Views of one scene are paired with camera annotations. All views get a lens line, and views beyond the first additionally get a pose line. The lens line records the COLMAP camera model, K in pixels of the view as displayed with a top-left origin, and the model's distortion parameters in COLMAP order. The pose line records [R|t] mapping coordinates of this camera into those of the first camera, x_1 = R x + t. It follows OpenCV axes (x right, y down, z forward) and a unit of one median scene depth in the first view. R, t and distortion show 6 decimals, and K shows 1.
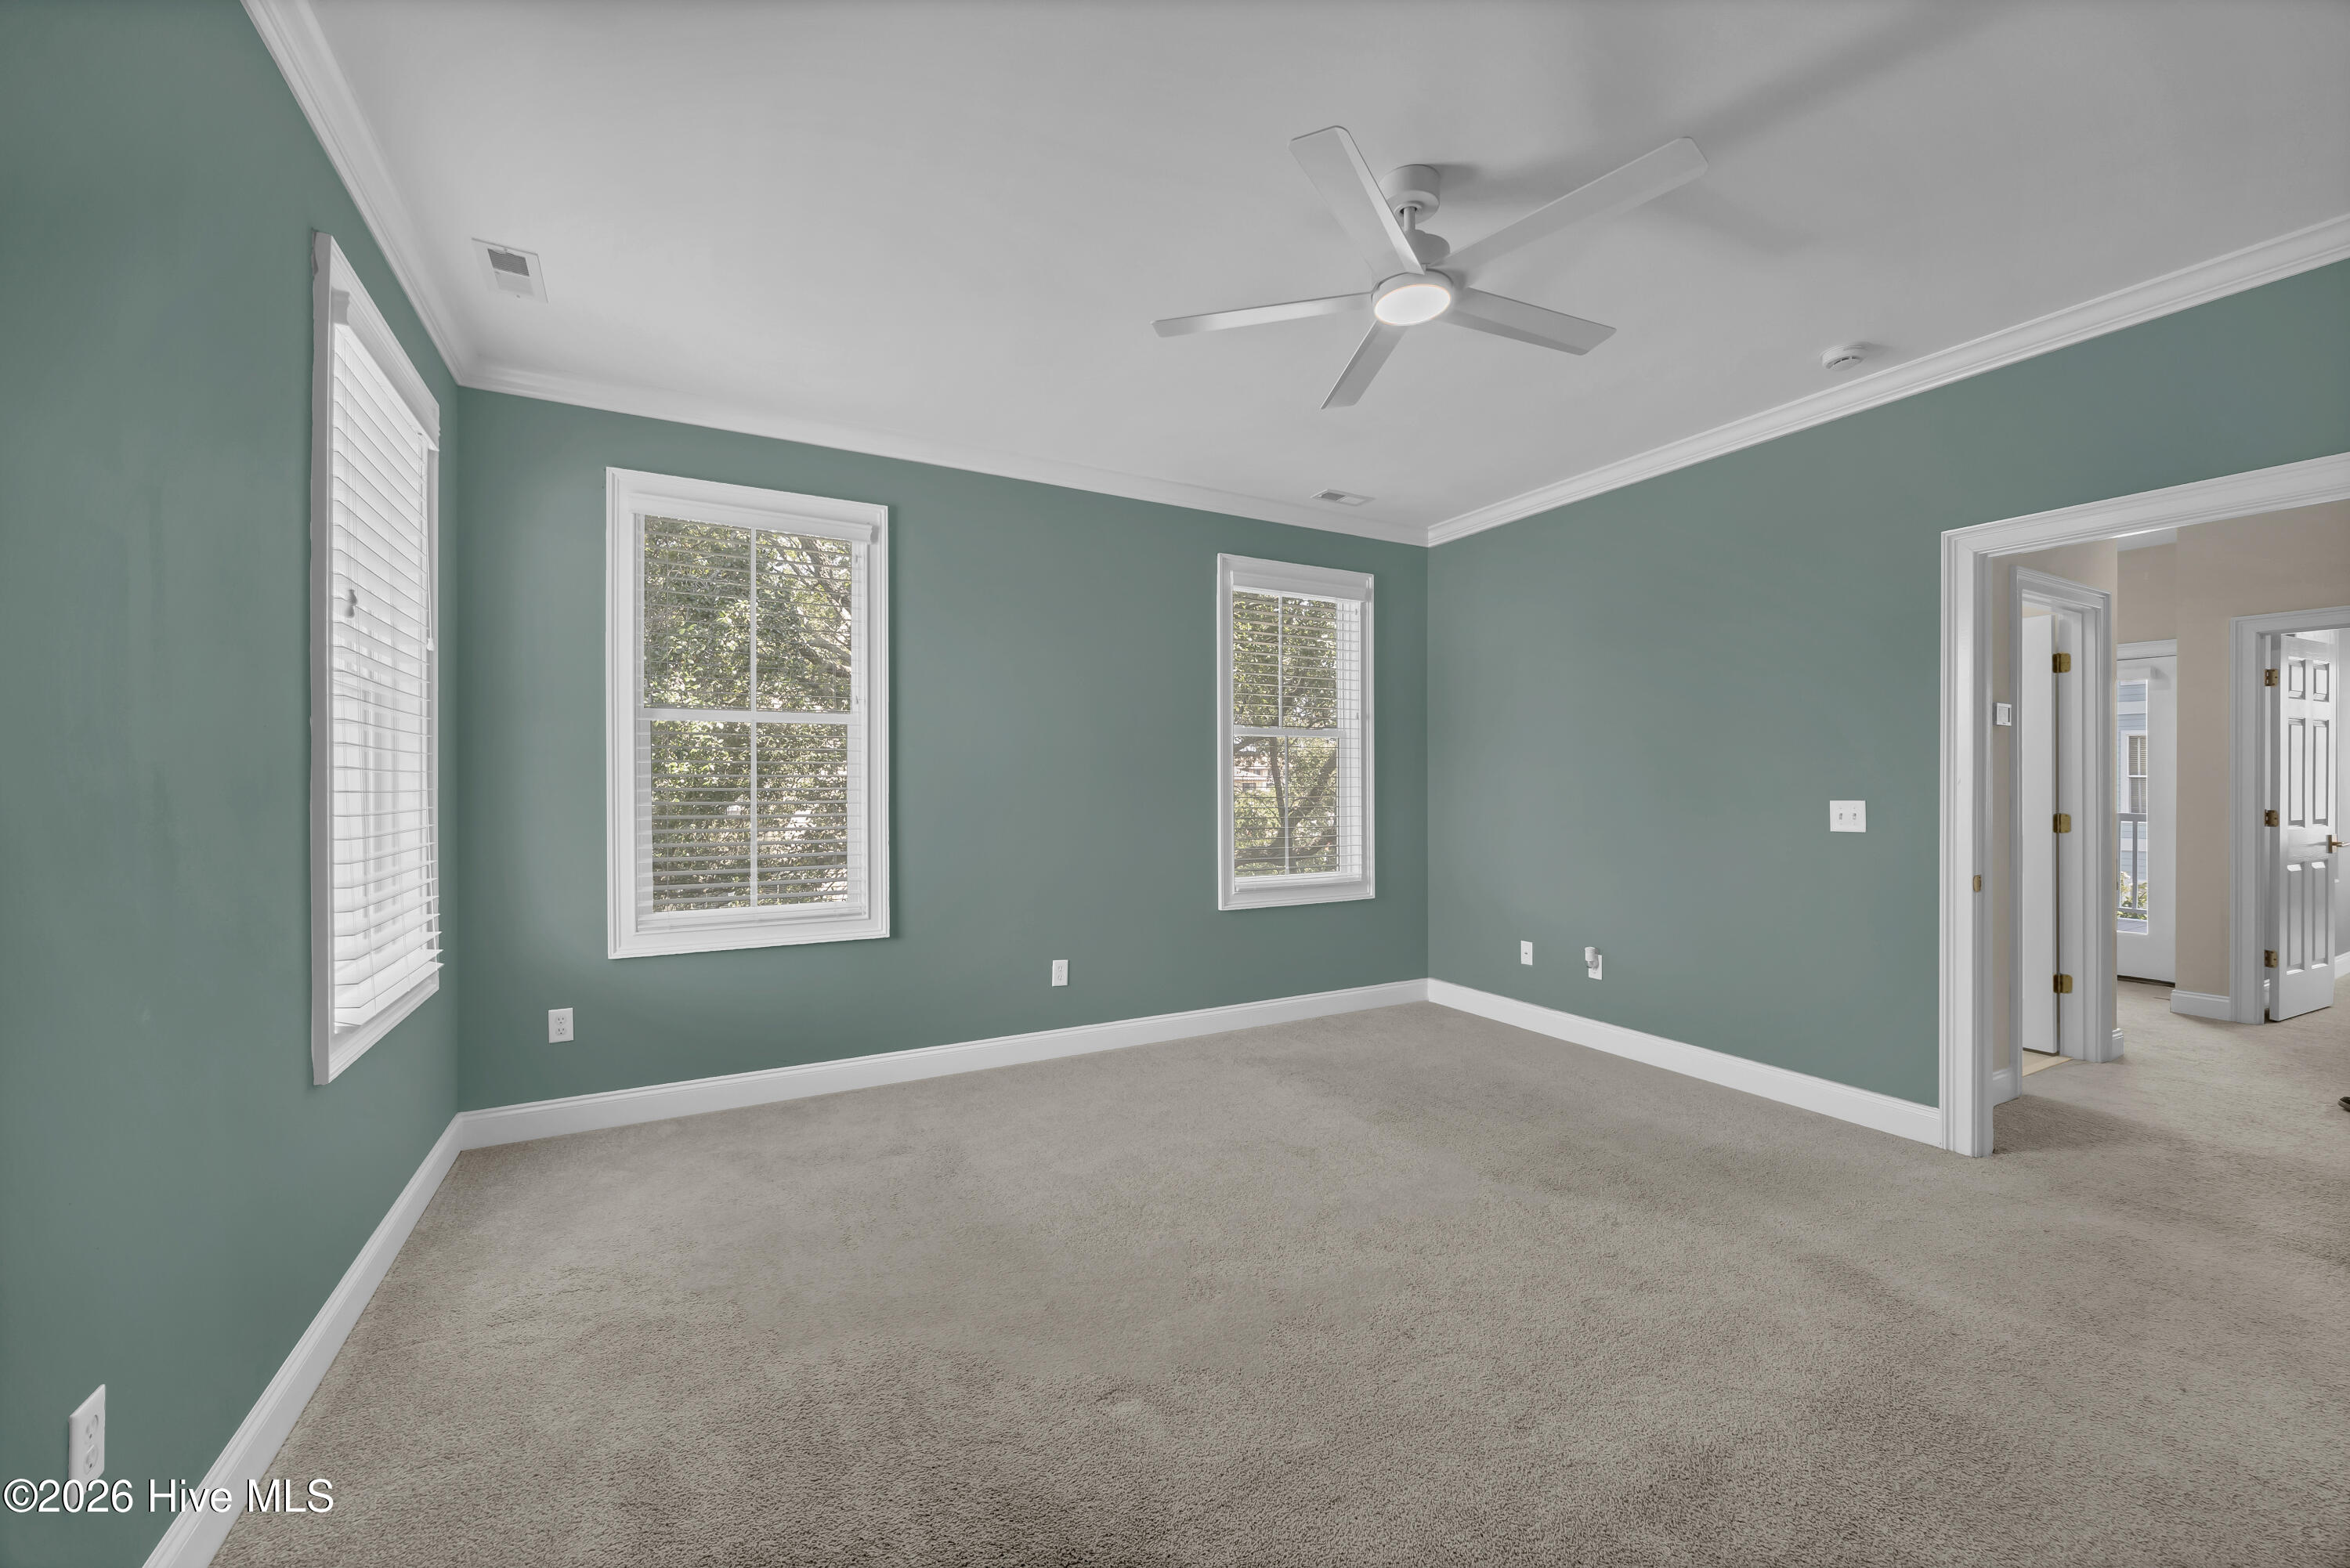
lens RADIAL K [[911.8, 0, 1191.5], [0, 911.8, 780.5], [0, 0, 1]] dist [-0.005728, 0.000458]
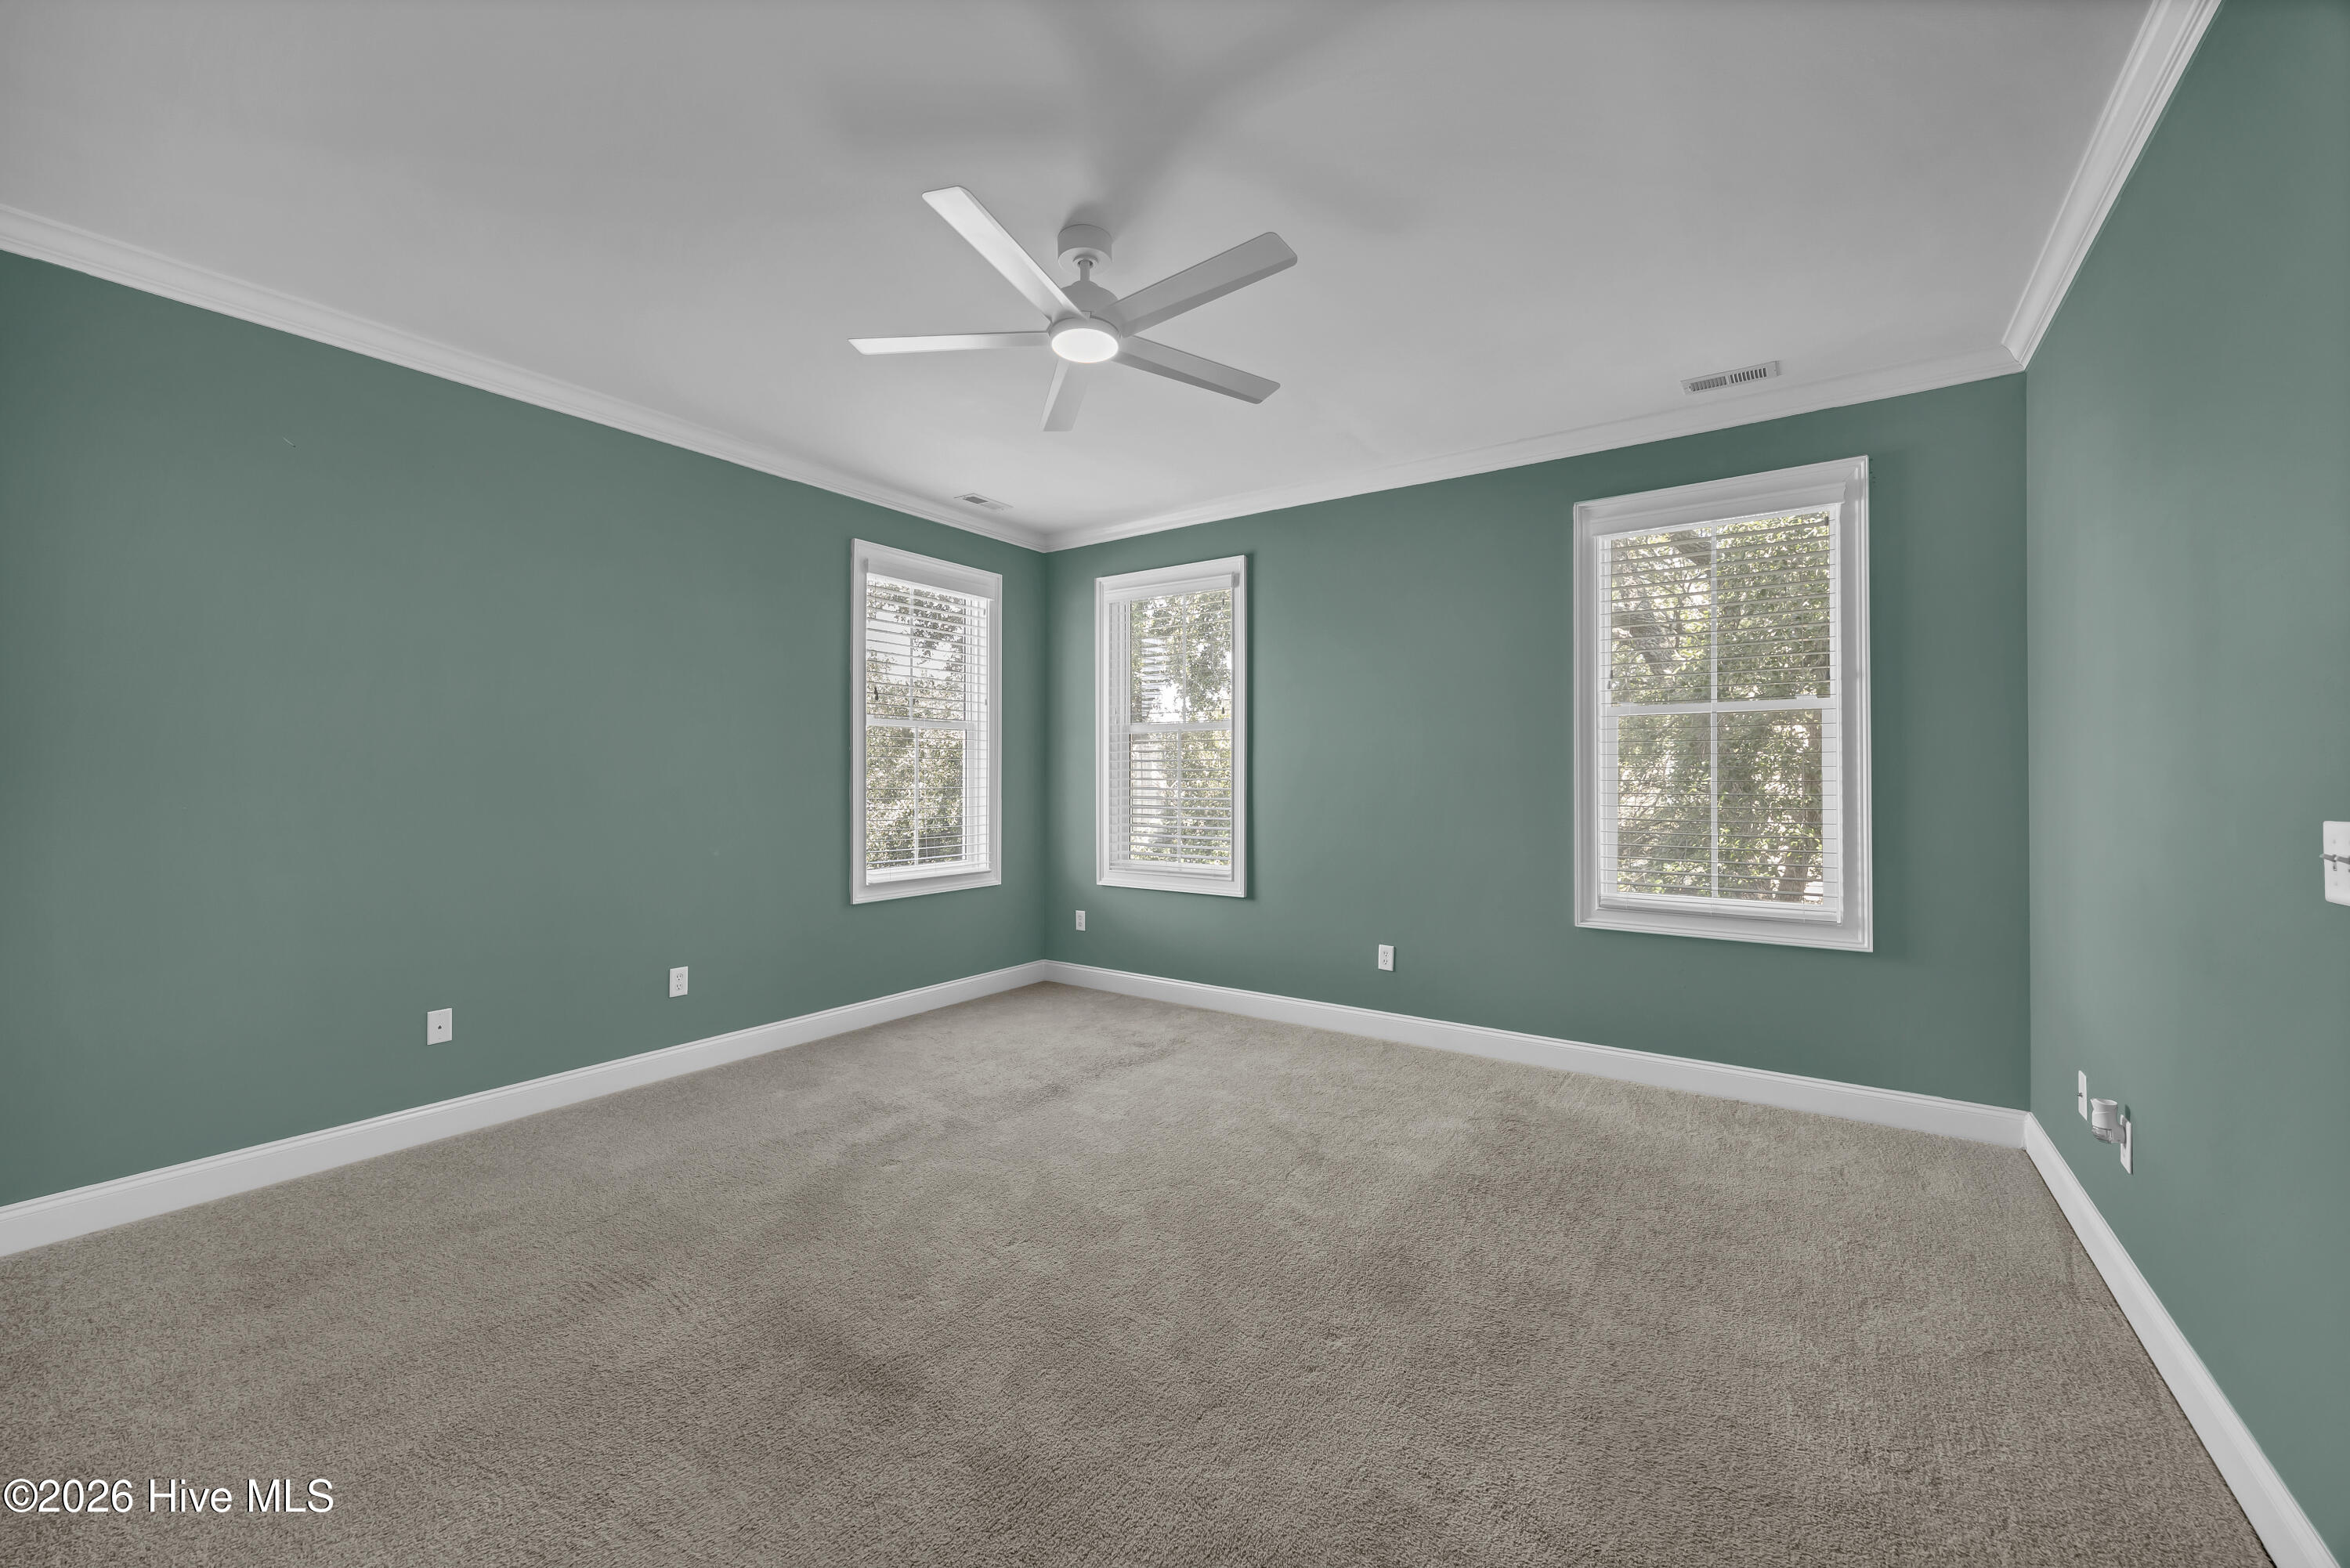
lens RADIAL K [[911.8, 0, 1177.6], [0, 911.8, 772.8], [0, 0, 1]] dist [-0.005728, 0.000458]
pose [[0.444323, 0.002013, -0.895864, 0.754896], [0.005552, 0.999972, 0.005000, -0.007557], [0.895849, -0.007195, 0.444300, 0.358358]]
